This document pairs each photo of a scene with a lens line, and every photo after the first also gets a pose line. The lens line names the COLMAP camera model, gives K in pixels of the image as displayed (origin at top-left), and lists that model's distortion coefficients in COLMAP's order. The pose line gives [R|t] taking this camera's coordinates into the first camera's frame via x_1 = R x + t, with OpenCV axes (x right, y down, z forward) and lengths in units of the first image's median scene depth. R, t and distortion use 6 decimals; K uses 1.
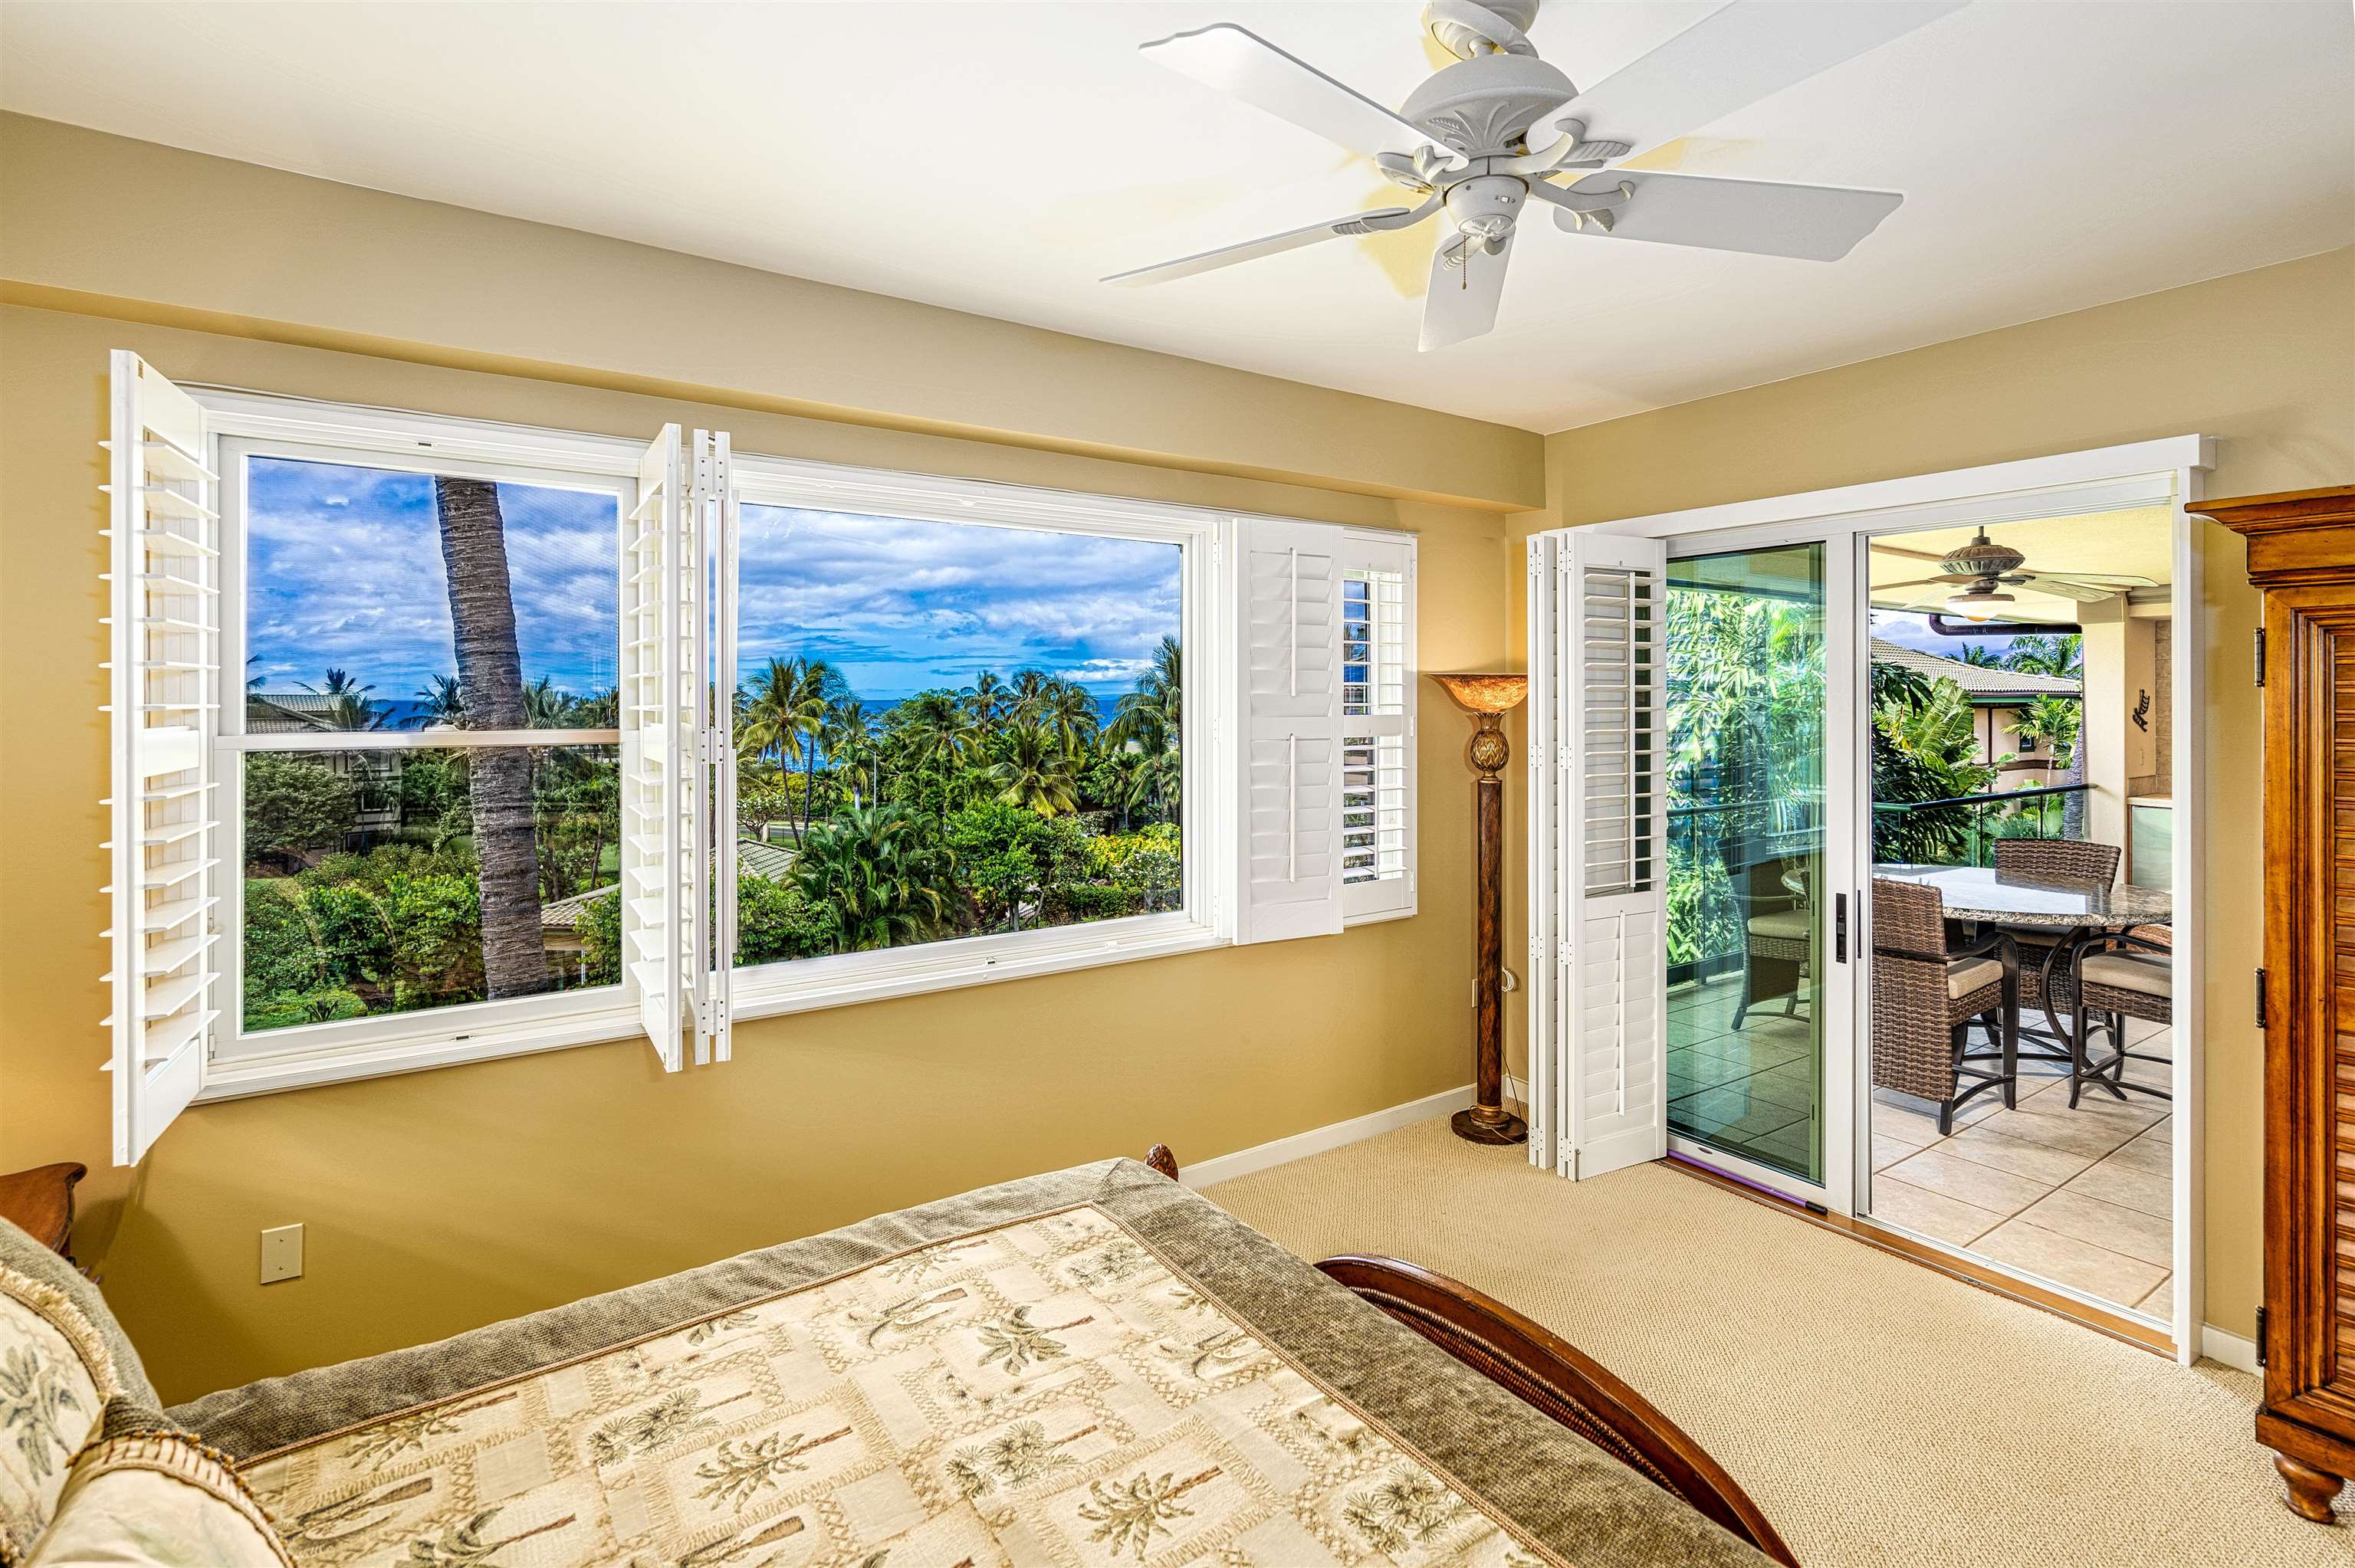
lens RADIAL K [[1076.7, 0, 1202.4], [0, 1076.7, 723.0], [0, 0, 1]] dist [0.000814, 0.000680]
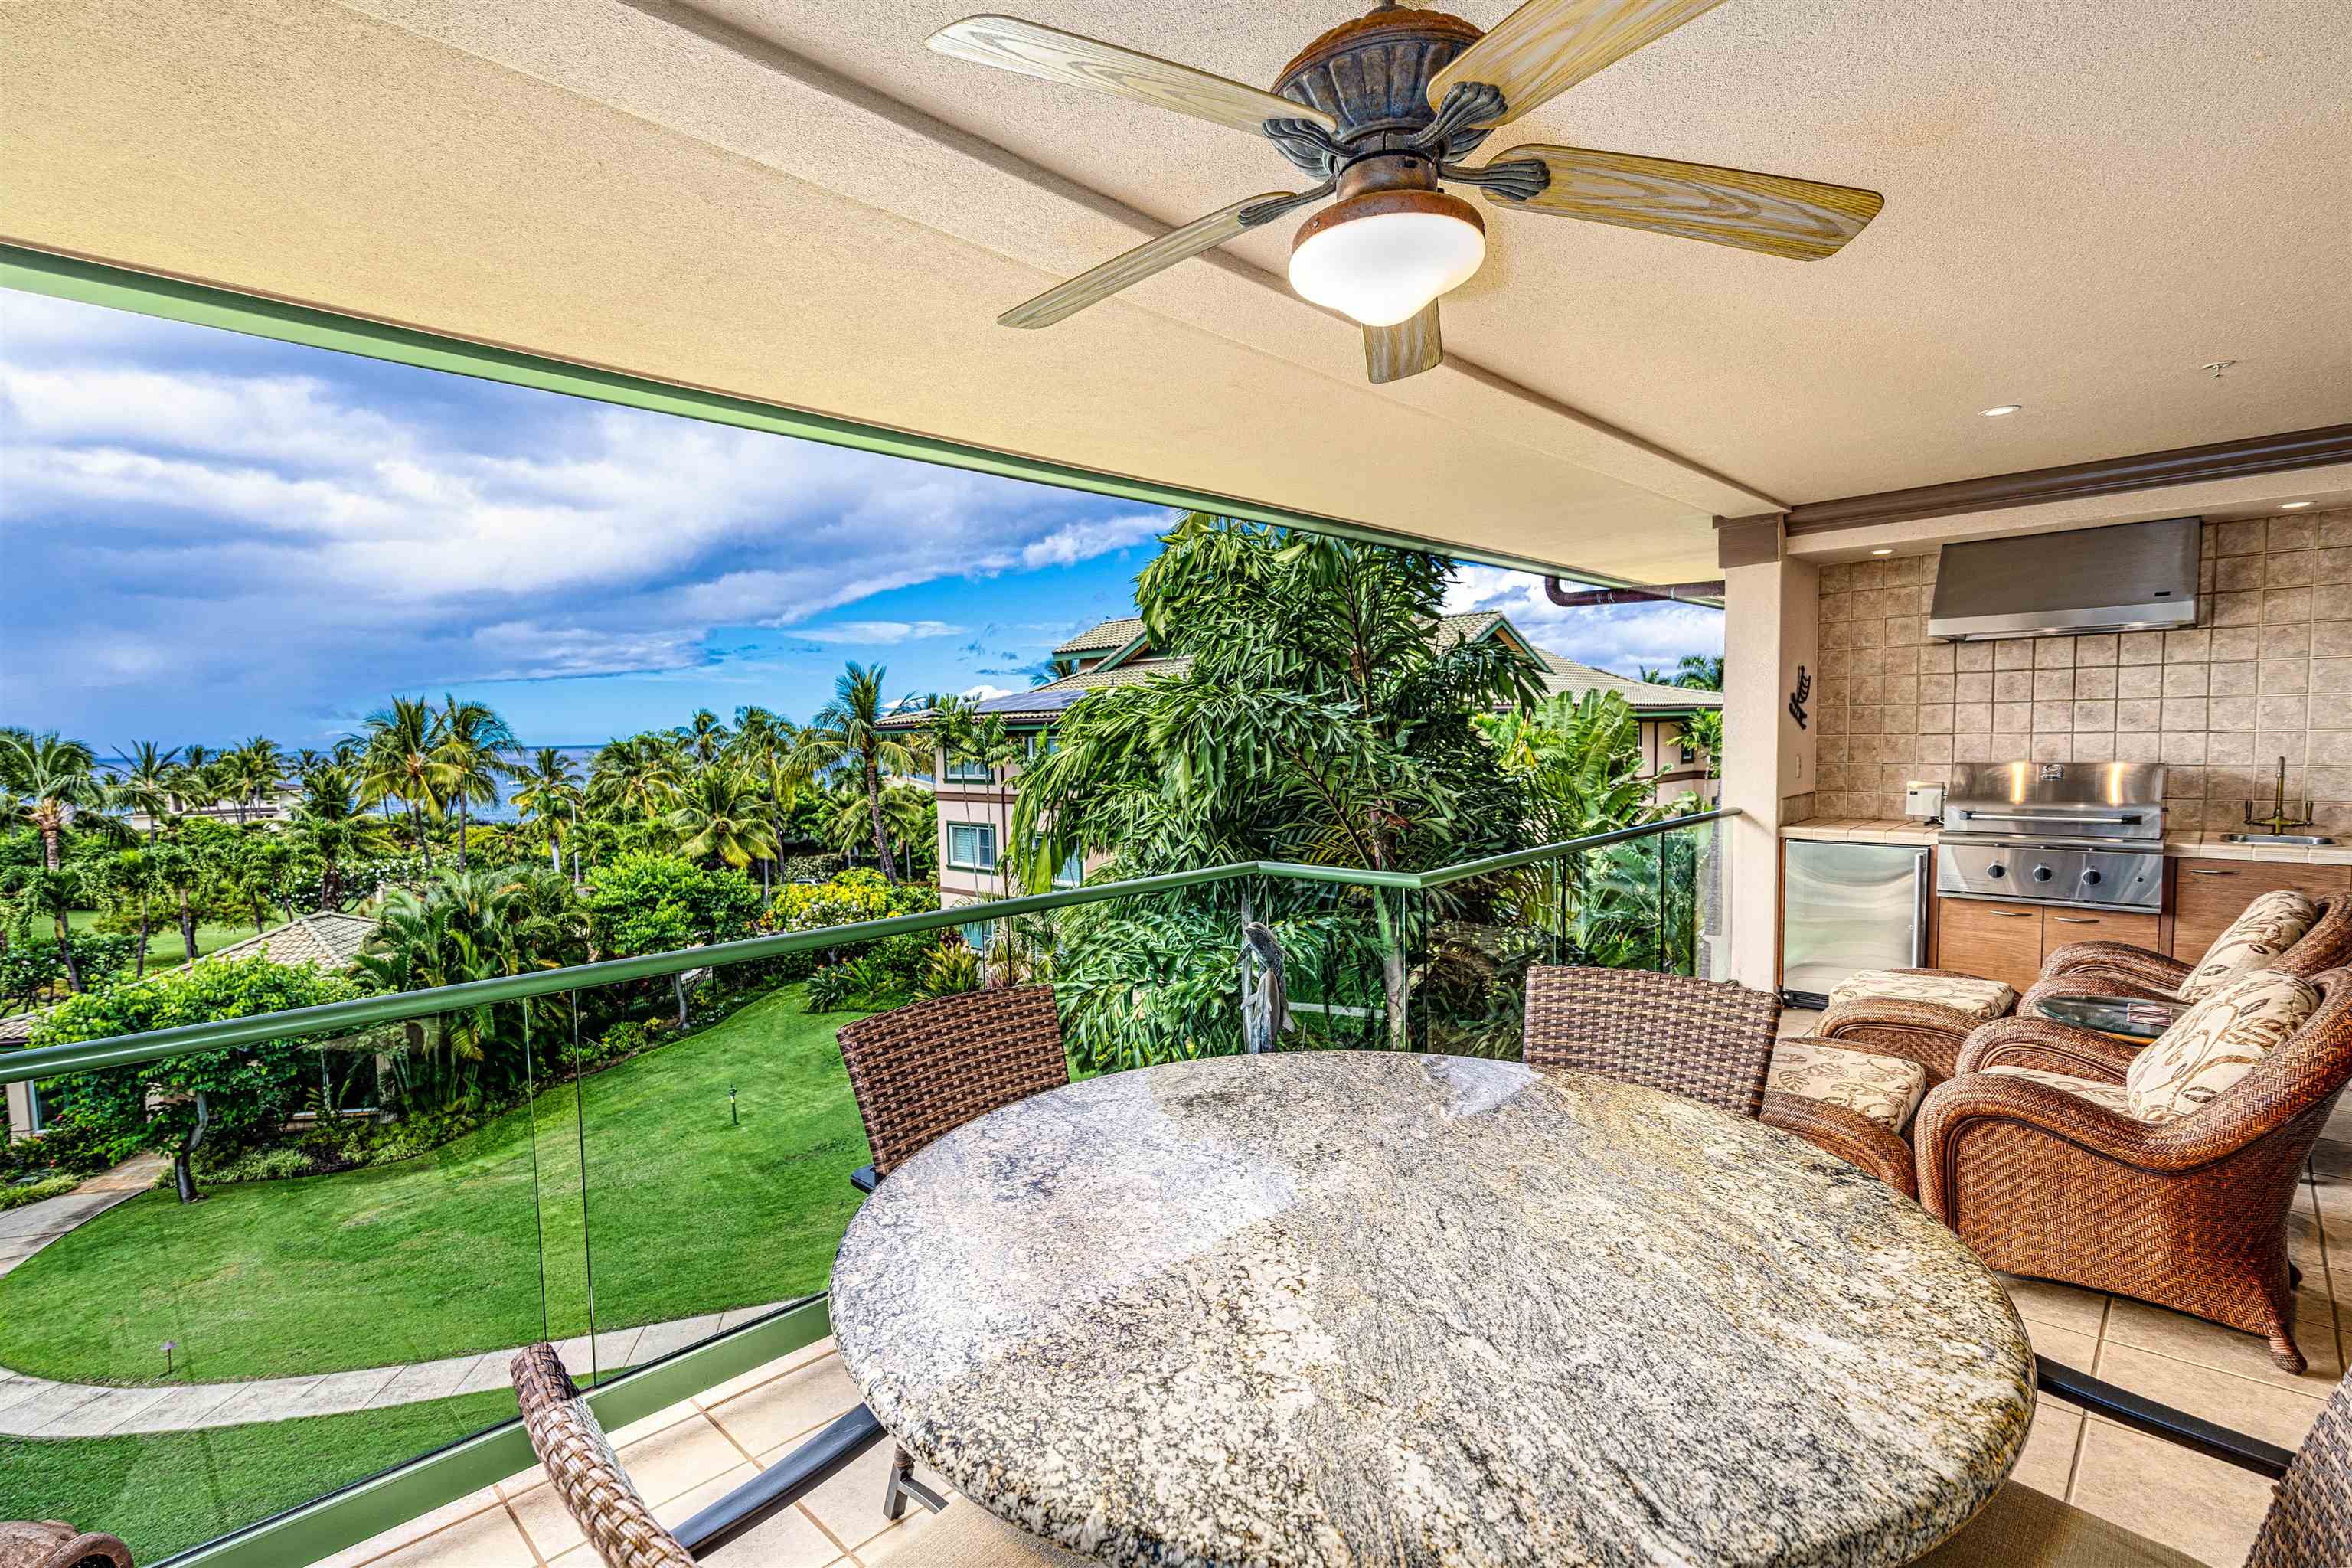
lens RADIAL K [[1043.1, 0, 1178.8], [0, 1043.1, 835.2], [0, 0, 1]] dist [0.001519, 0.000206]
pose [[0.980623, -0.042170, 0.191313, 0.083165], [0.027578, 0.996548, 0.078307, 0.002984], [-0.193955, -0.071514, 0.978400, 0.099091]]
